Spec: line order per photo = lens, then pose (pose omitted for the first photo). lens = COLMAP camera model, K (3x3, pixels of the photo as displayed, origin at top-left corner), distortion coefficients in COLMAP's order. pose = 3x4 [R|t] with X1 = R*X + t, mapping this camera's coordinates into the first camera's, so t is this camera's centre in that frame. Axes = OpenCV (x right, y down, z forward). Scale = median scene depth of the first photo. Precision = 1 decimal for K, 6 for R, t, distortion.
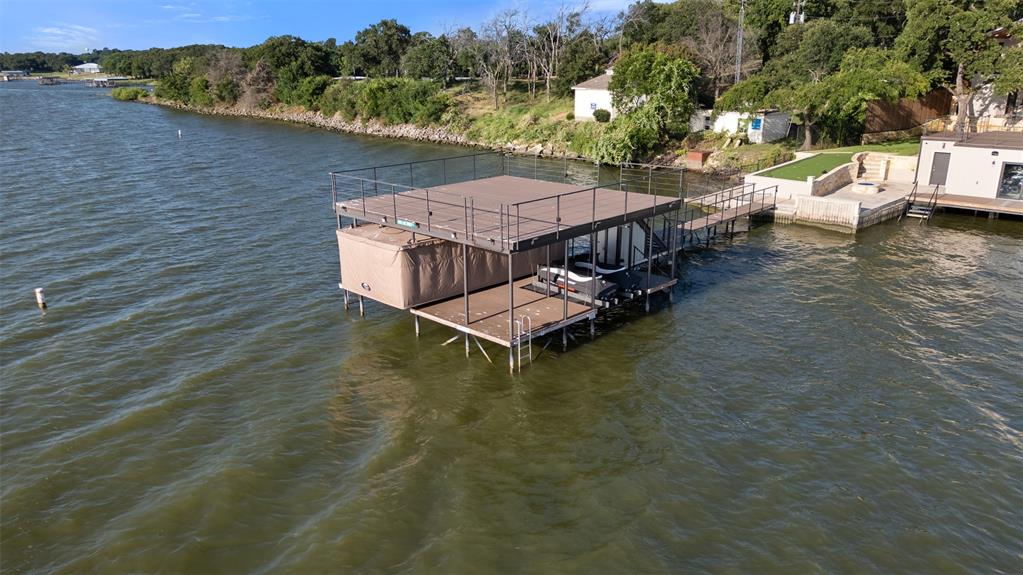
lens RADIAL K [[722.7, 0, 516.4], [0, 722.7, 287.4], [0, 0, 1]] dist [0.070360, -0.054321]
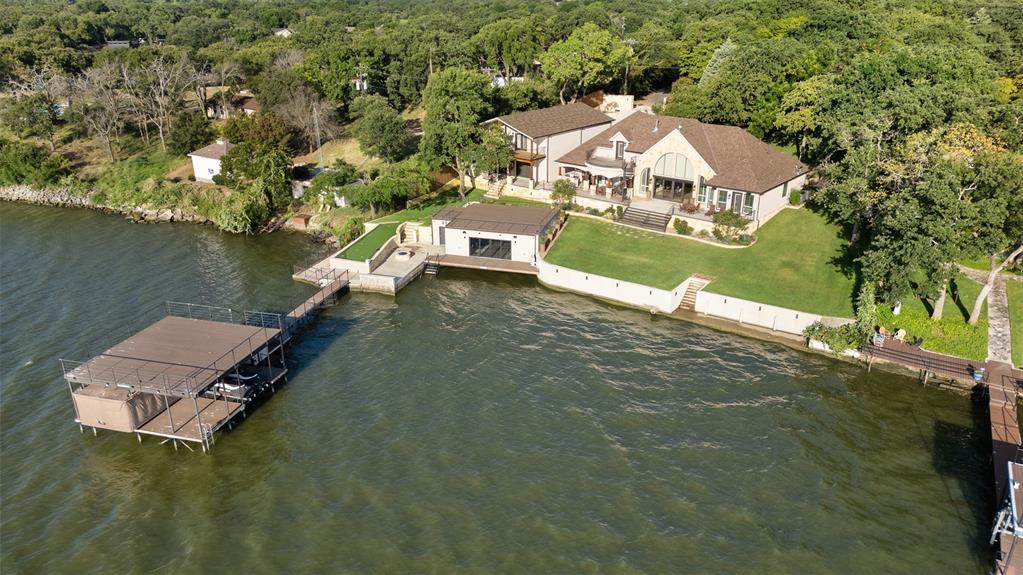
lens RADIAL K [[722.7, 0, 516.4], [0, 722.7, 287.4], [0, 0, 1]] dist [0.070360, -0.054321]
pose [[0.880641, -0.173525, 0.440864, -0.024236], [0.133722, 0.983717, 0.120079, -0.182831], [-0.454522, -0.046793, 0.889505, -0.460244]]
